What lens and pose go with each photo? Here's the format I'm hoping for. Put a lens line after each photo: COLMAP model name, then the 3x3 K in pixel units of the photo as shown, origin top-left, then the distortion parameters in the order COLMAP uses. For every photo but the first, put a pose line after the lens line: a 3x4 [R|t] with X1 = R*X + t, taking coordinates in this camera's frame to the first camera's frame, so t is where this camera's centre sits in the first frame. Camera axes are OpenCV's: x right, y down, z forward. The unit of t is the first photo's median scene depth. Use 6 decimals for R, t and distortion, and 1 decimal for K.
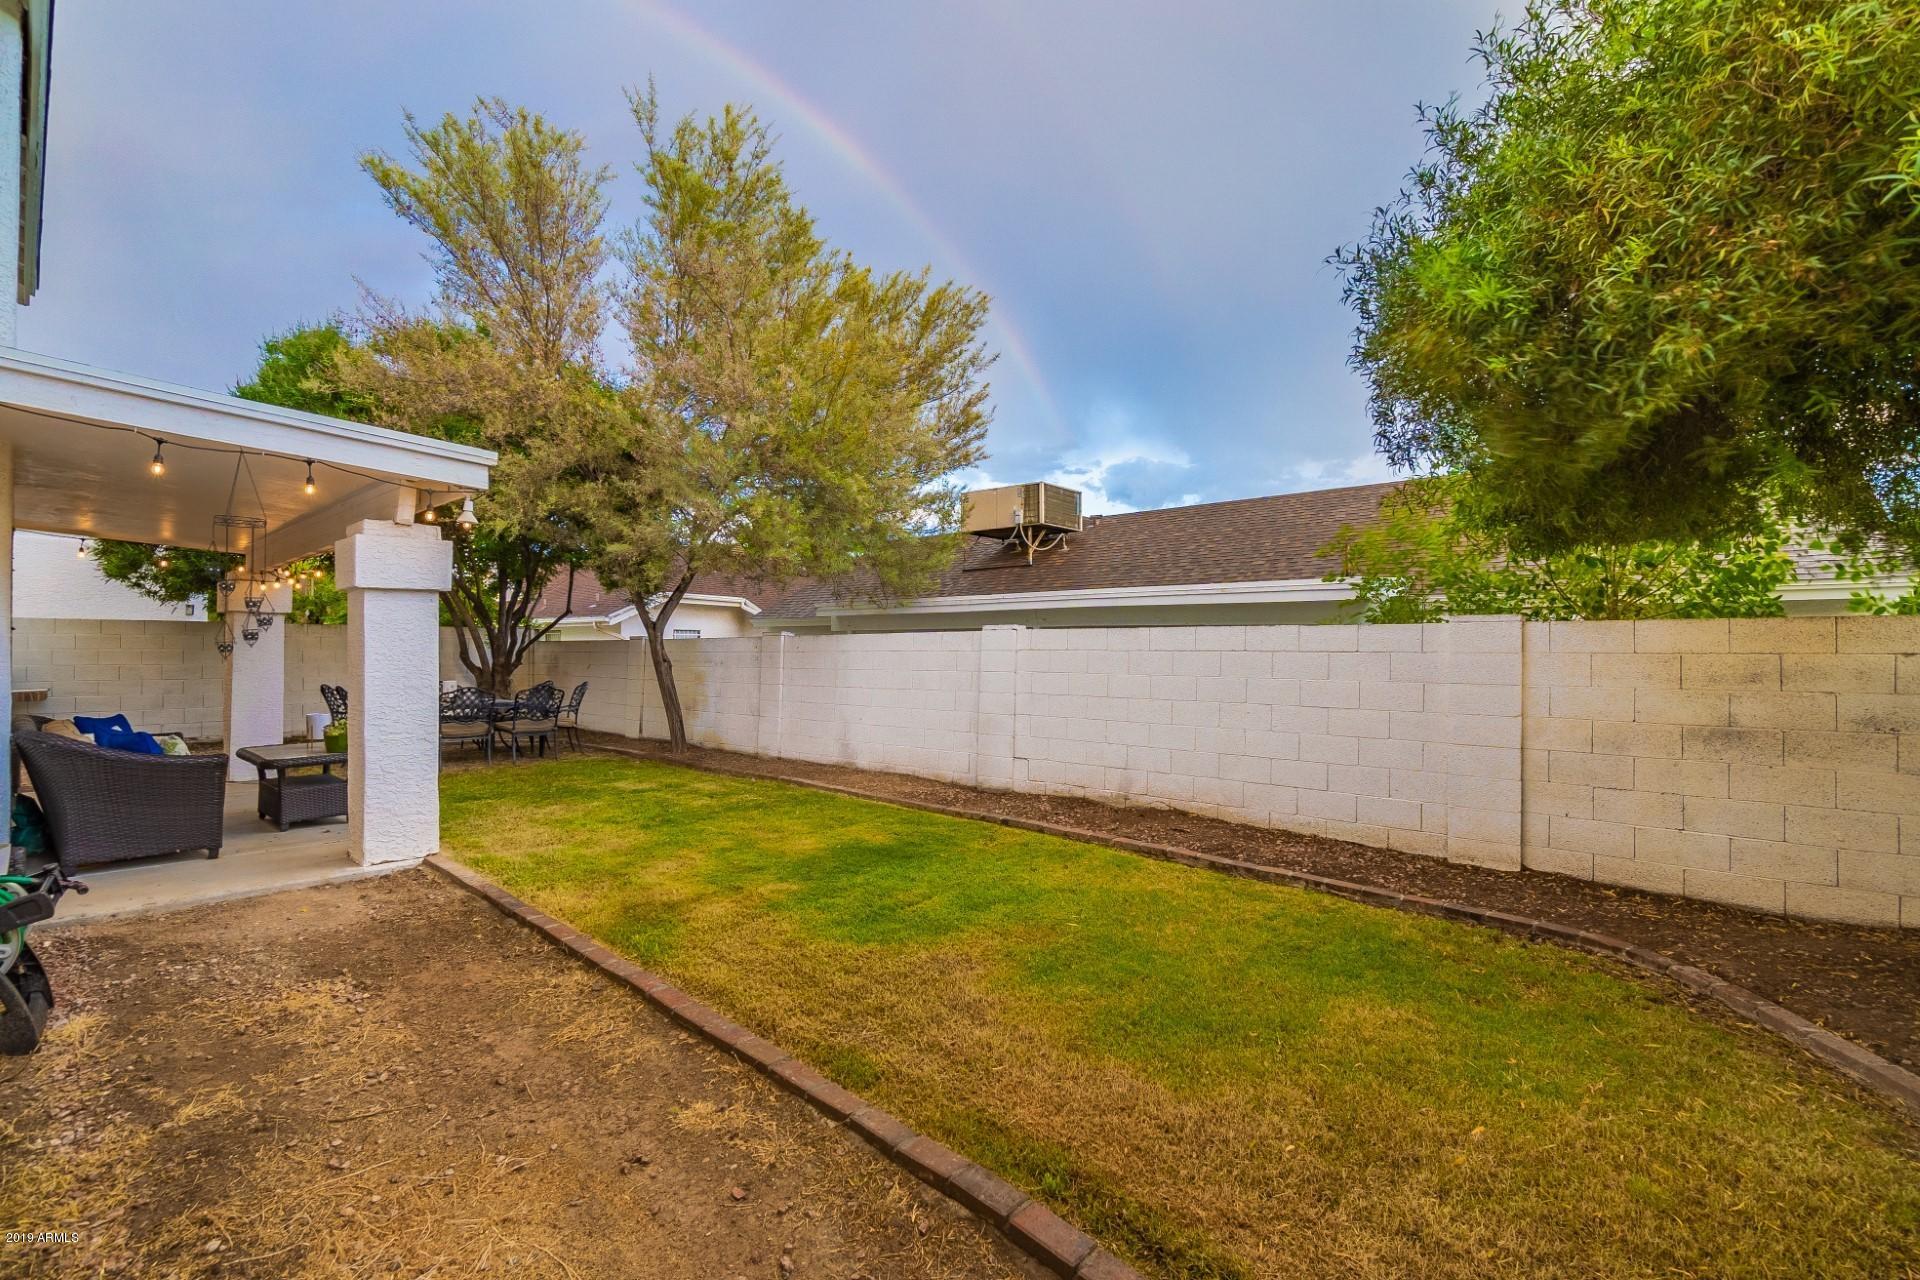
lens RADIAL K [[821.0, 0, 959.6], [0, 821.0, 645.9], [0, 0, 1]] dist [-0.000087, -0.000002]
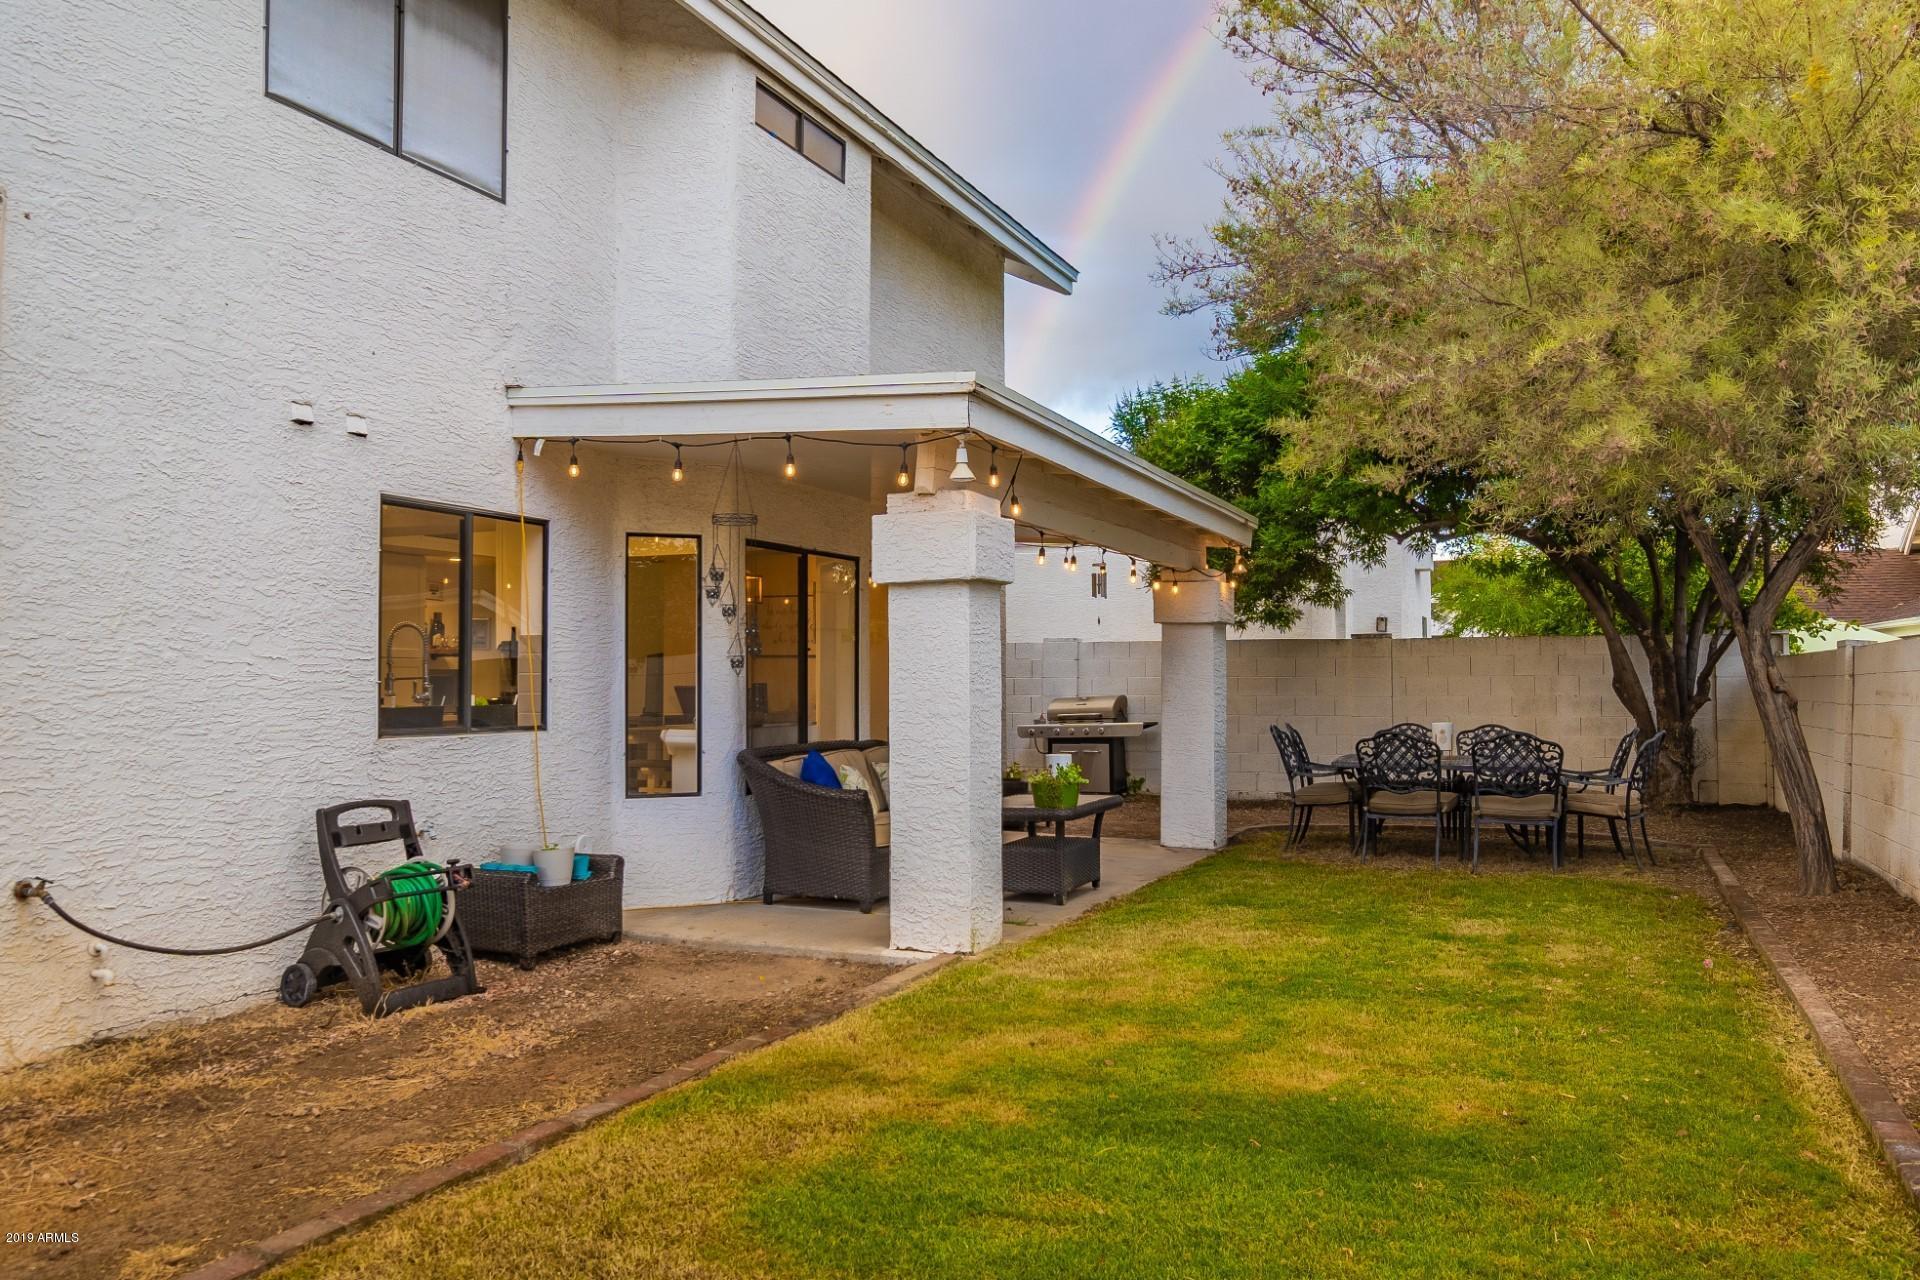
lens RADIAL K [[1488.3, 0, 959.8], [0, 1488.3, 643.5], [0, 0, 1]] dist [0.006898, -0.005696]
pose [[0.320104, -0.028335, -0.946958, 0.623746], [0.006145, 0.999594, -0.027832, 0.024281], [0.947362, 0.003090, 0.320148, 0.630554]]
